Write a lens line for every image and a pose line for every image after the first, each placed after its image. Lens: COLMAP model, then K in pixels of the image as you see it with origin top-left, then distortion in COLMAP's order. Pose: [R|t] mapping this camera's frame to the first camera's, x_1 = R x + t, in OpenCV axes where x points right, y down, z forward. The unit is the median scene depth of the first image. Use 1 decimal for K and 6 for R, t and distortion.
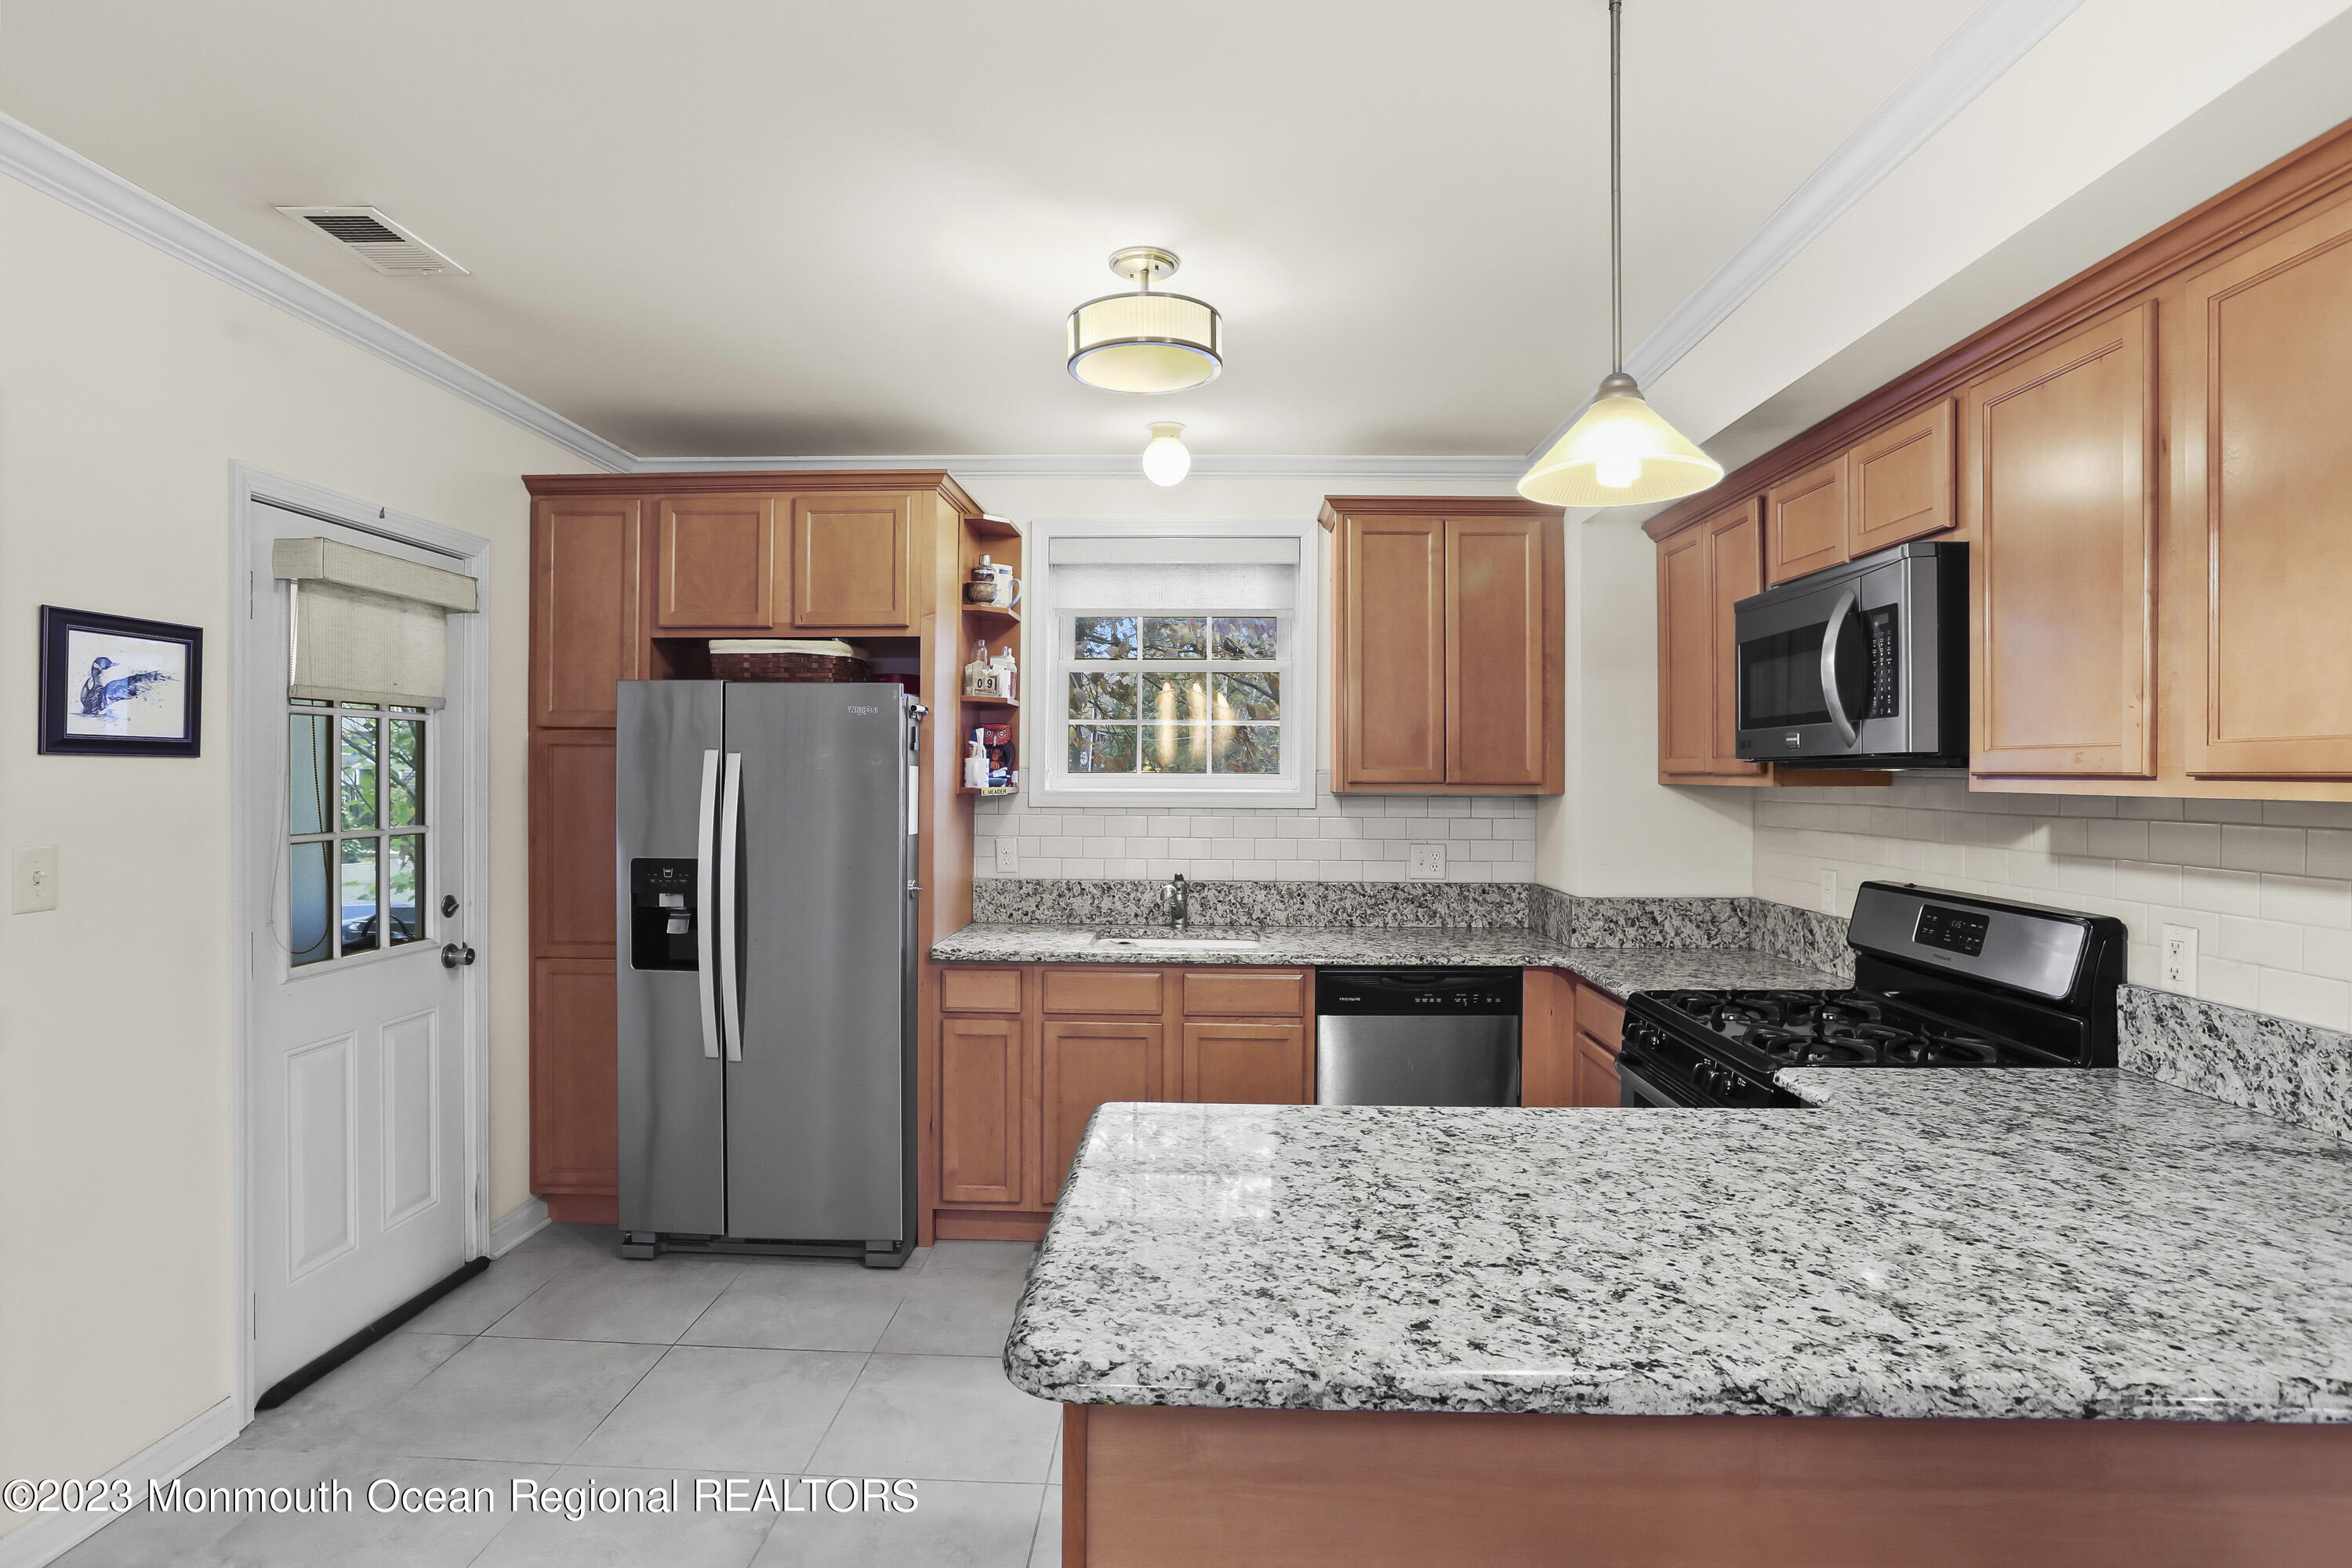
lens RADIAL K [[1169.2, 0, 1184.6], [0, 1169.2, 773.2], [0, 0, 1]] dist [-0.042497, 0.016170]
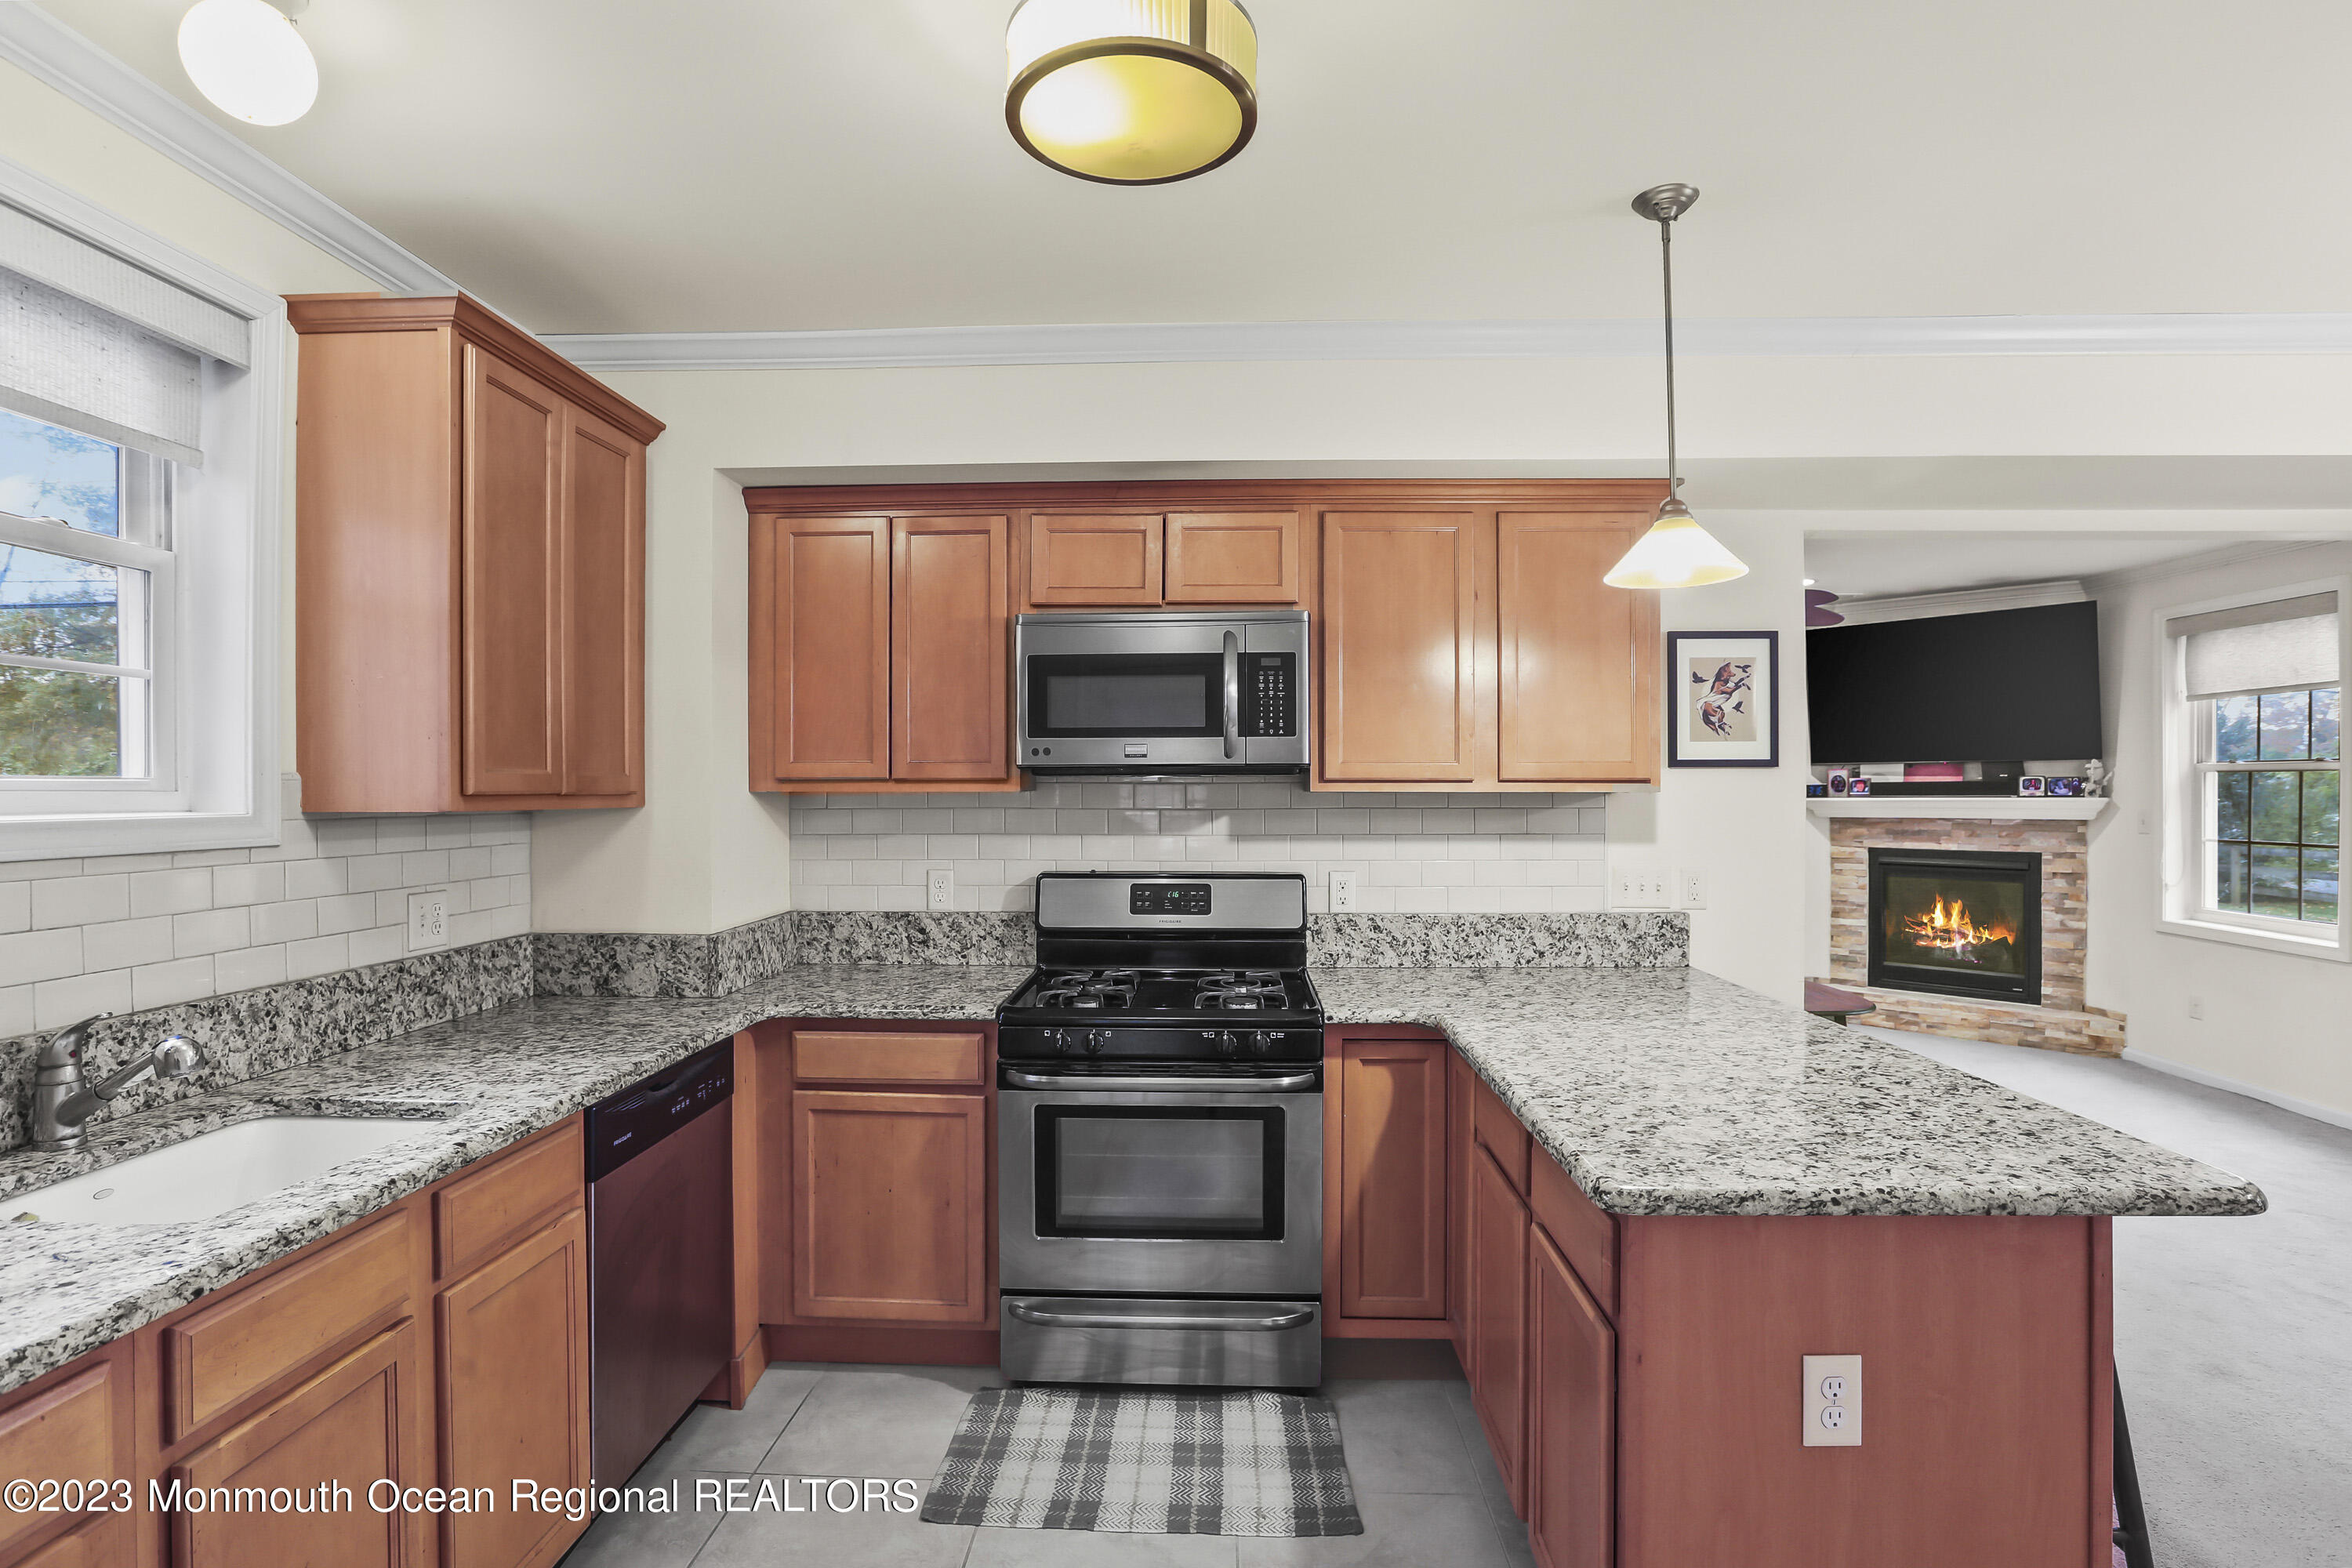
lens RADIAL K [[1131.1, 0, 1177.5], [0, 1131.1, 793.9], [0, 0, 1]] dist [-0.049143, 0.014182]
pose [[0.024238, -0.007968, 0.999674, -0.467387], [0.002192, 0.999966, 0.007918, 0.004504], [-0.999704, 0.001999, 0.024255, 0.716673]]
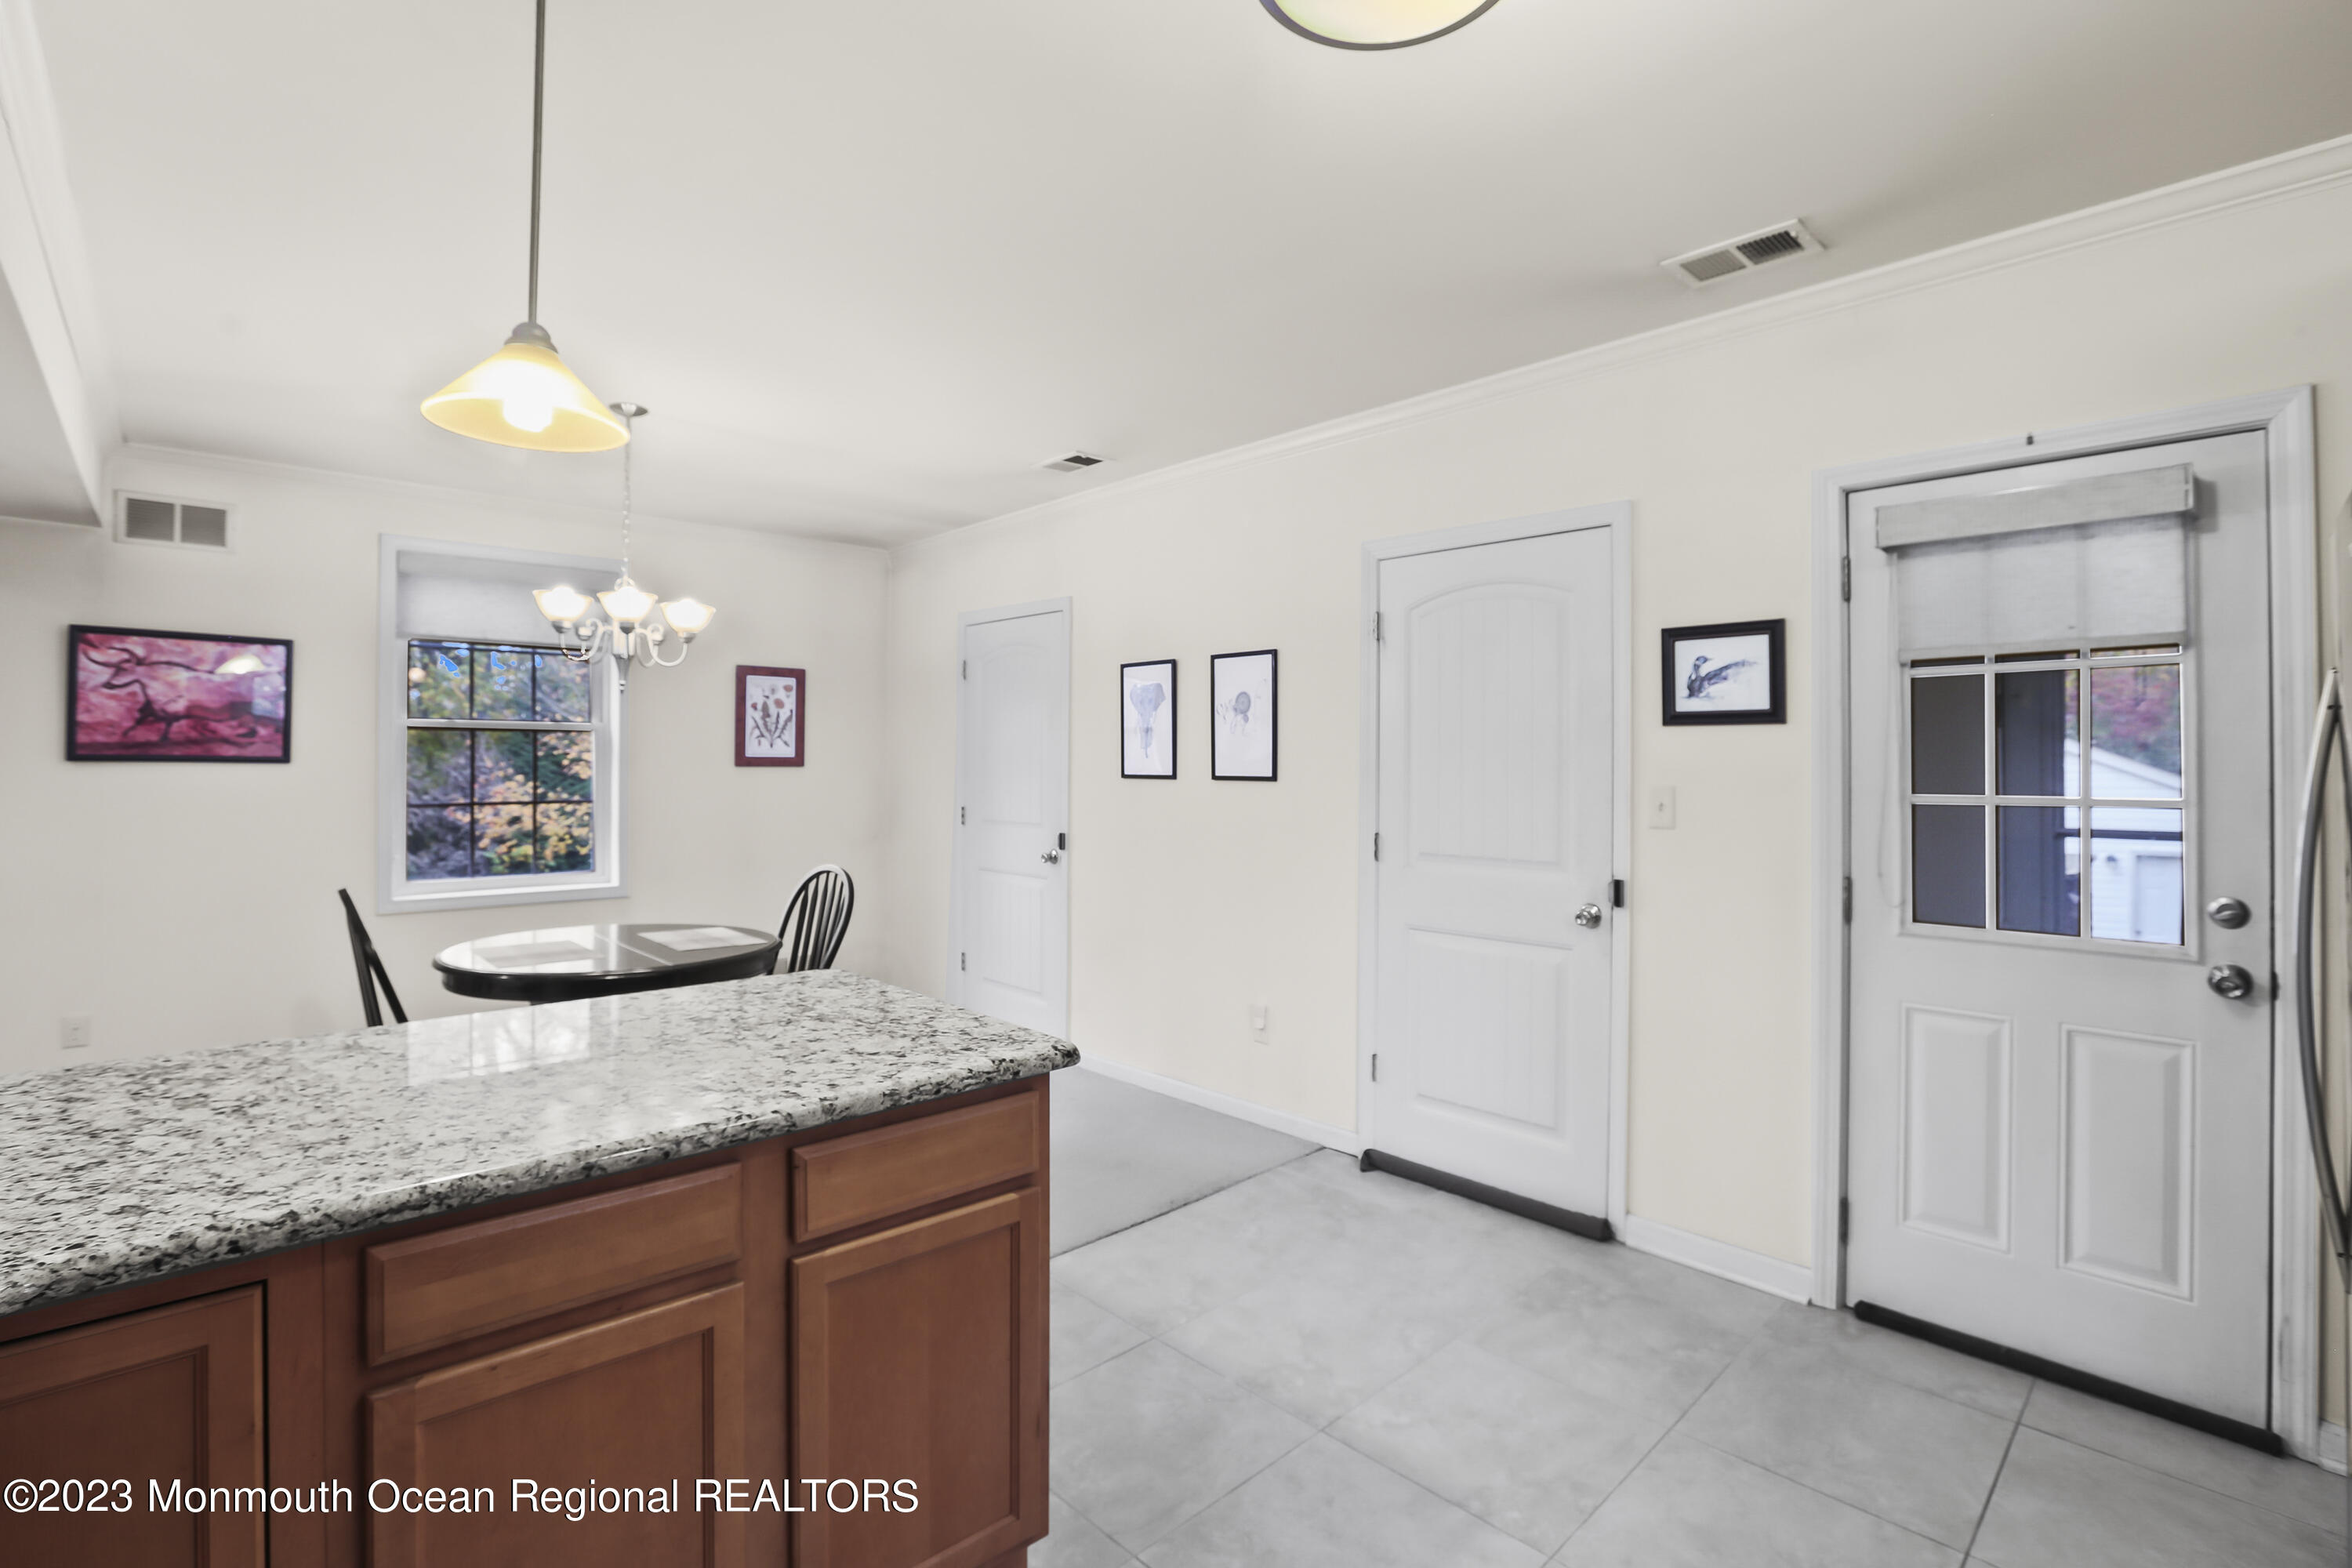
lens RADIAL K [[1079.5, 0, 1185.7], [0, 1079.5, 741.5], [0, 0, 1]] dist [-0.057093, 0.019572]
pose [[-0.707278, -0.022124, -0.706590, 0.287221], [-0.006520, 0.999672, -0.024775, 0.027260], [0.706906, -0.012915, -0.707190, 0.969288]]
